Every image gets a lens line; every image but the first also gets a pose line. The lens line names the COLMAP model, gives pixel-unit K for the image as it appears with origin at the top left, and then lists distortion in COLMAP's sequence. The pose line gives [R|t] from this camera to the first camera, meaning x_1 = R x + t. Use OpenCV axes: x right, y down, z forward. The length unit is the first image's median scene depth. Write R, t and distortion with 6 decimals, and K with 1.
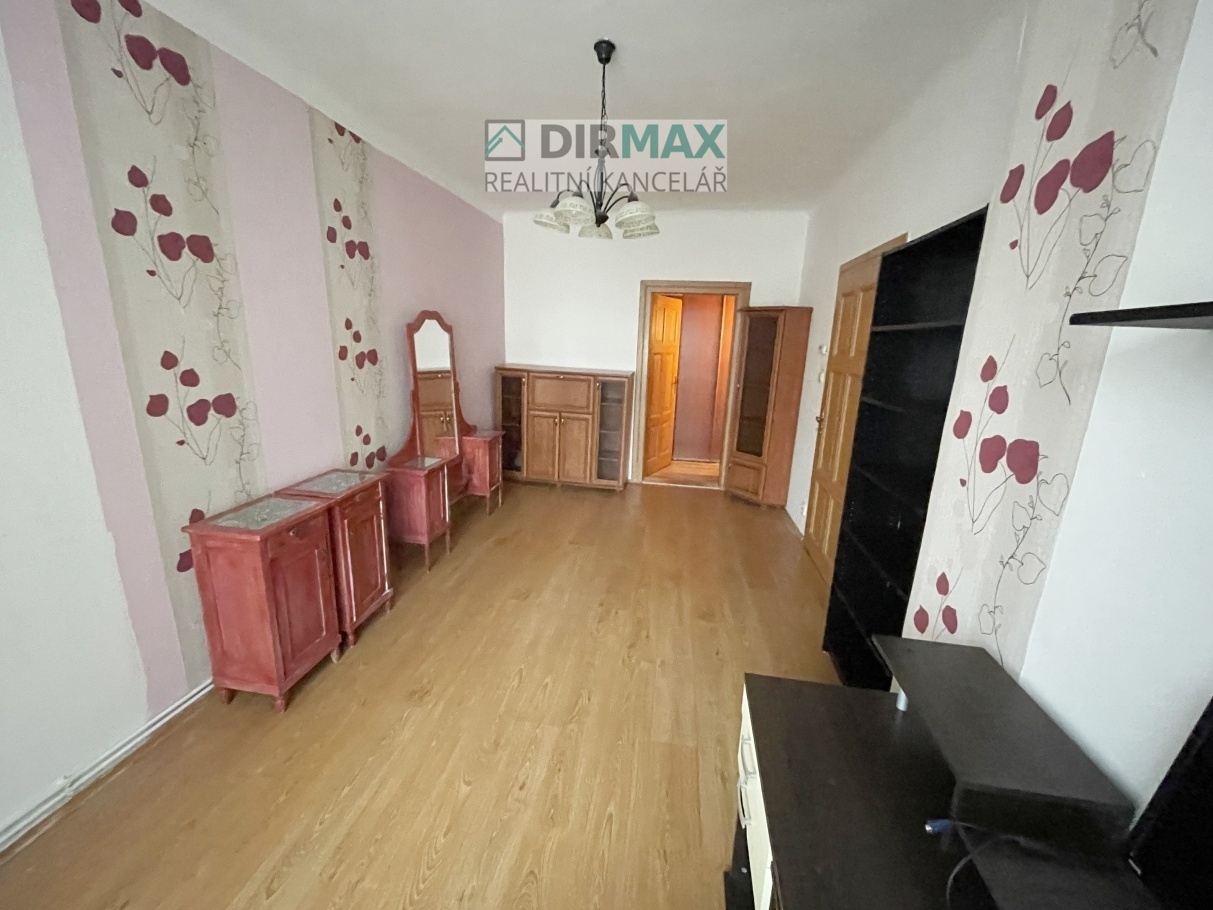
lens RADIAL K [[490.0, 0, 606.6], [0, 490.0, 450.7], [0, 0, 1]] dist [0.000143, 0.000189]
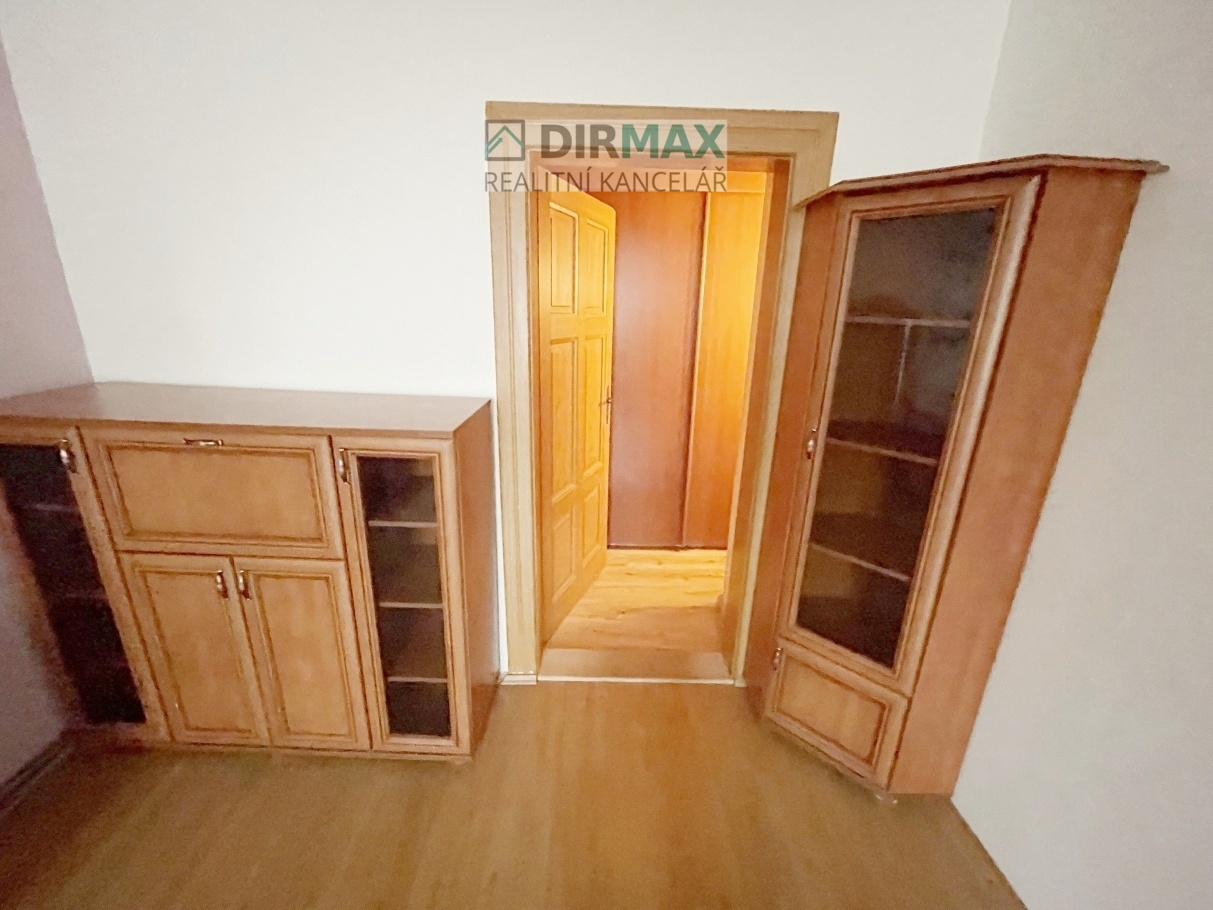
lens RADIAL K [[490.0, 0, 606.6], [0, 490.0, 450.7], [0, 0, 1]] dist [0.000143, 0.000189]
pose [[0.988741, -0.054223, 0.139470, 0.088856], [0.044283, 0.996318, 0.073413, -0.149803], [-0.142937, -0.066410, 0.987501, 0.665638]]
